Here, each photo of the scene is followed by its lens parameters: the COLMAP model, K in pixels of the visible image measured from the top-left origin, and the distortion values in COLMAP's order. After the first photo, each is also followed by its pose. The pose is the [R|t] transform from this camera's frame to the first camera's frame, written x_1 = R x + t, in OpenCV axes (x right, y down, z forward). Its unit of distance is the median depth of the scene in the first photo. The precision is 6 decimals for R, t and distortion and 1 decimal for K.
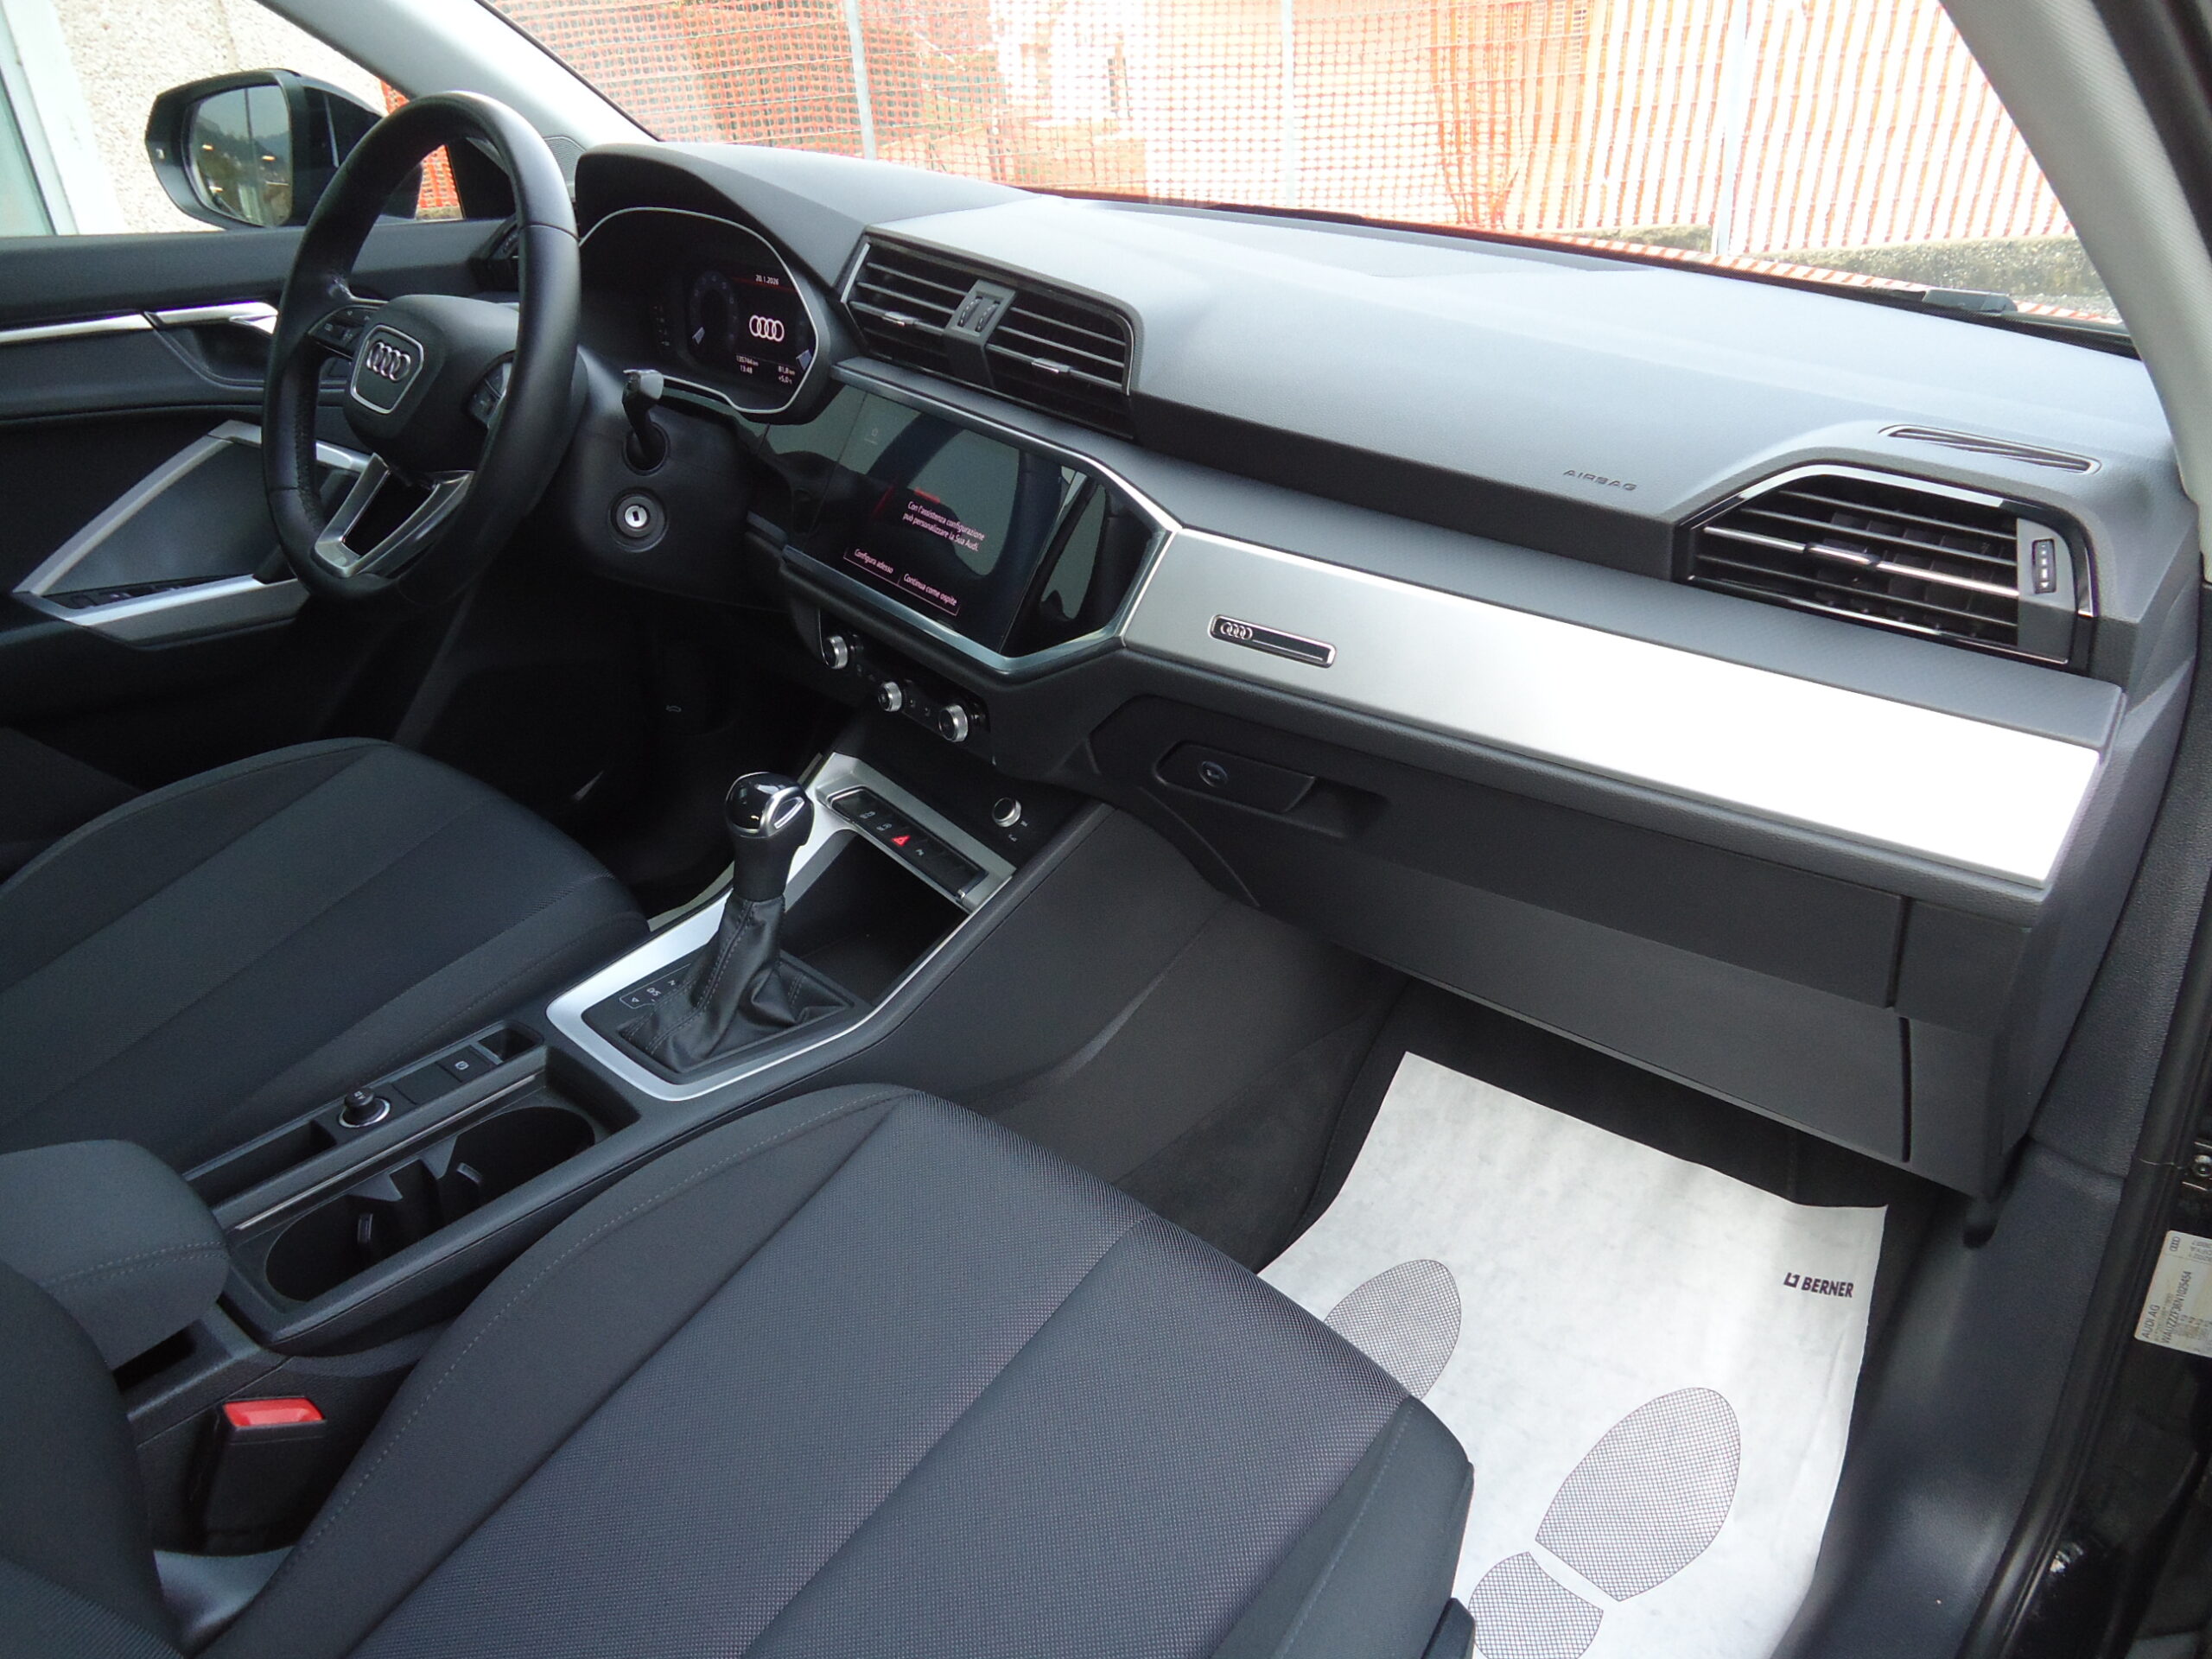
lens RADIAL K [[1621.9, 0, 1106.0], [0, 1621.9, 829.5], [0, 0, 1]] dist [-0.033972, 0.024621]
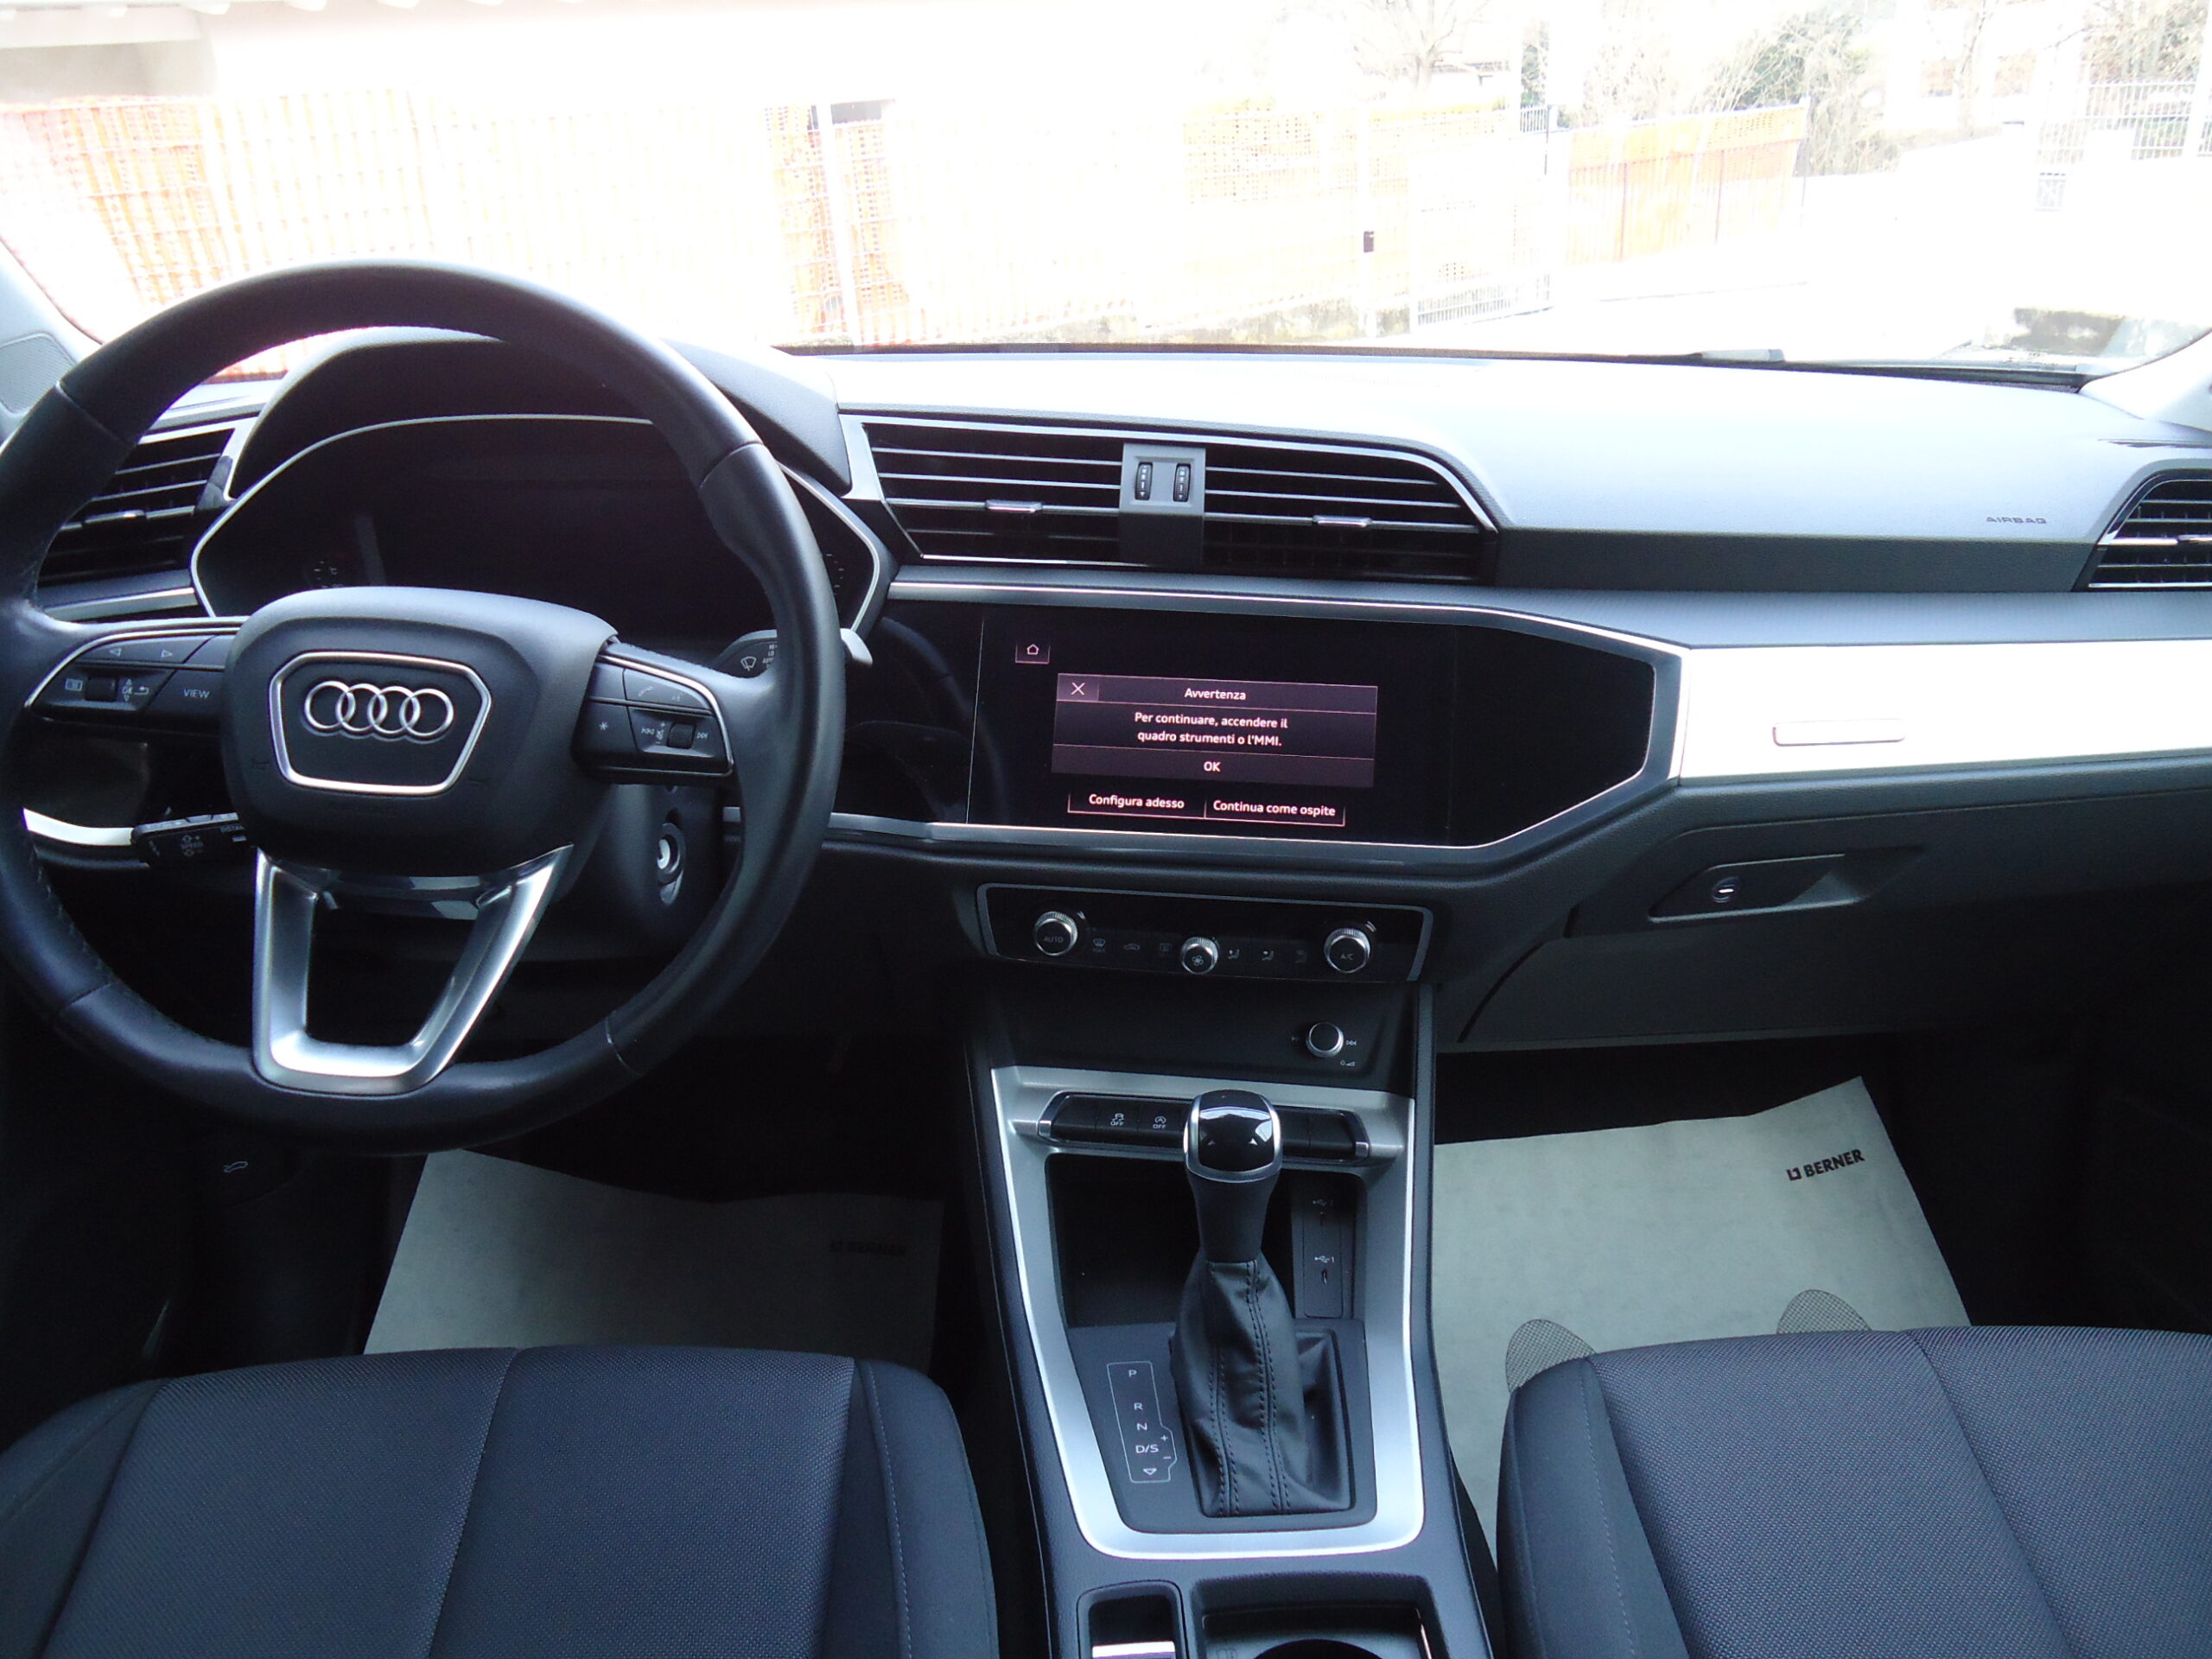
lens RADIAL K [[1621.9, 0, 1106.0], [0, 1621.9, 829.5], [0, 0, 1]] dist [-0.033972, 0.024621]
pose [[0.694422, -0.280541, 0.662627, -0.670703], [0.328798, 0.942821, 0.054593, -0.198392], [-0.640055, 0.179959, 0.746957, 0.419320]]
